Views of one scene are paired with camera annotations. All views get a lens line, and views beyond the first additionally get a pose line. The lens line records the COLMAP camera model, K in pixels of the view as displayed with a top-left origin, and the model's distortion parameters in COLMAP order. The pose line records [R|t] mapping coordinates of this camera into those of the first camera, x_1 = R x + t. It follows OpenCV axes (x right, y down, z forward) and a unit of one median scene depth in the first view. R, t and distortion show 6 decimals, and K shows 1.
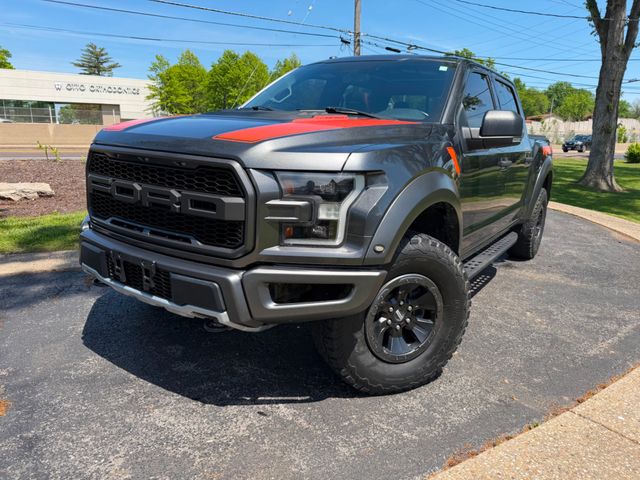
lens RADIAL K [[443.8, 0, 327.1], [0, 443.8, 253.2], [0, 0, 1]] dist [-0.000665, -0.005951]
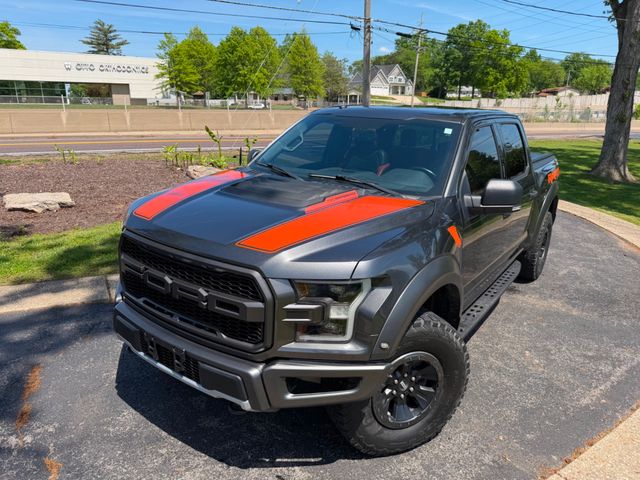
lens RADIAL K [[443.8, 0, 325.4], [0, 443.8, 249.5], [0, 0, 1]] dist [-0.000665, -0.005951]
pose [[0.999662, -0.000356, -0.025981, -0.000916], [0.001586, 0.998876, 0.047363, -0.158599], [0.025935, -0.047389, 0.998540, -0.057683]]
